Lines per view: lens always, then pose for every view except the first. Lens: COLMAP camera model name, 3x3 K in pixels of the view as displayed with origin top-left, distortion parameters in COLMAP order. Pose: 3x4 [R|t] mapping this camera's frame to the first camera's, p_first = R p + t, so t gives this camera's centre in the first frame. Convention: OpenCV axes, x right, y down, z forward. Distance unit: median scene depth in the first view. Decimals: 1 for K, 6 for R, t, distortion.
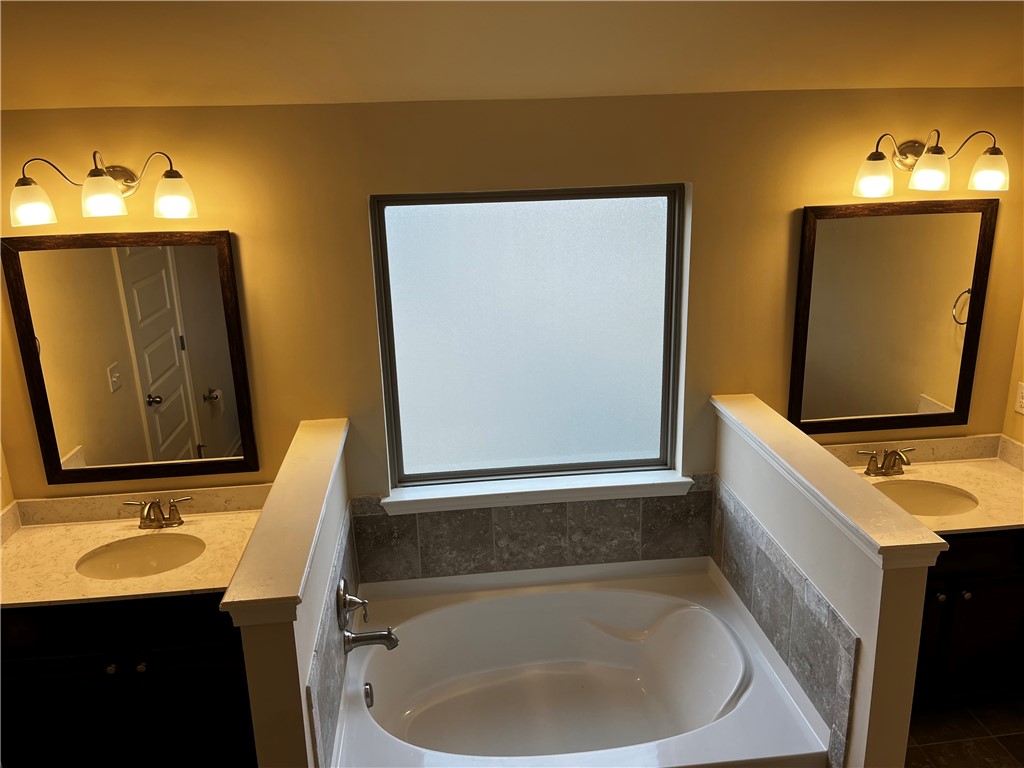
lens RADIAL K [[777.0, 0, 515.9], [0, 777.0, 386.0], [0, 0, 1]] dist [0.051105, -0.071814]
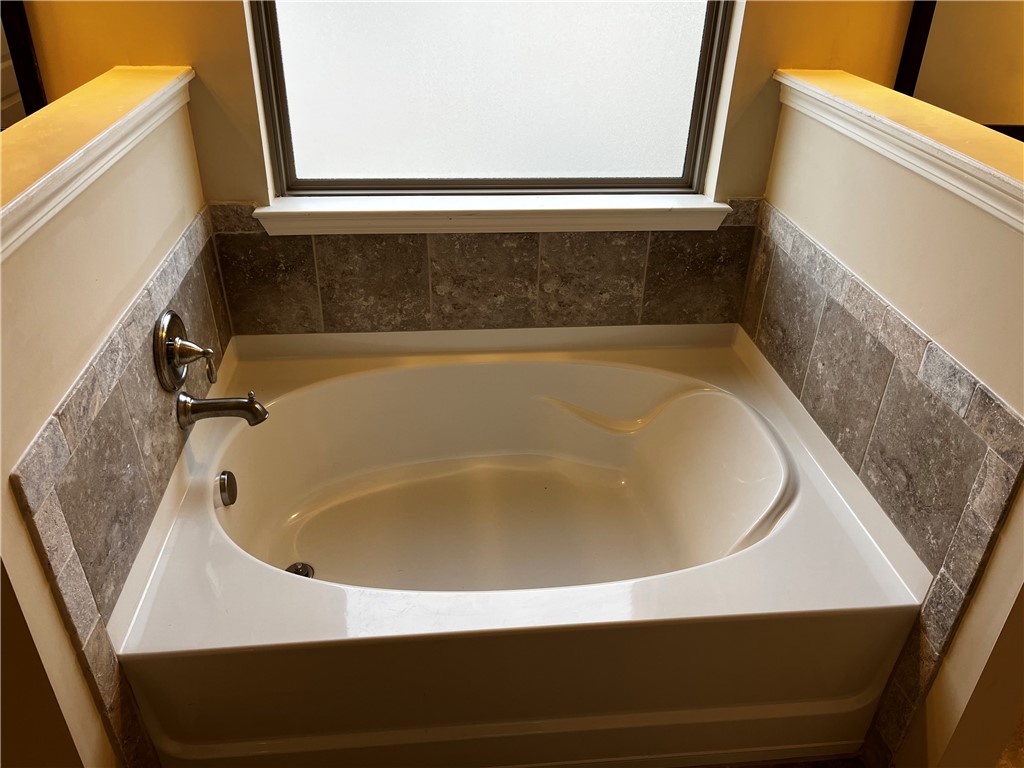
lens RADIAL K [[777.0, 0, 508.5], [0, 777.0, 382.2], [0, 0, 1]] dist [0.051105, -0.071814]
pose [[0.998758, 0.046153, 0.018774, 0.032877], [-0.049337, 0.968714, 0.243227, 0.115617], [-0.006961, -0.243851, 0.969788, 0.325093]]
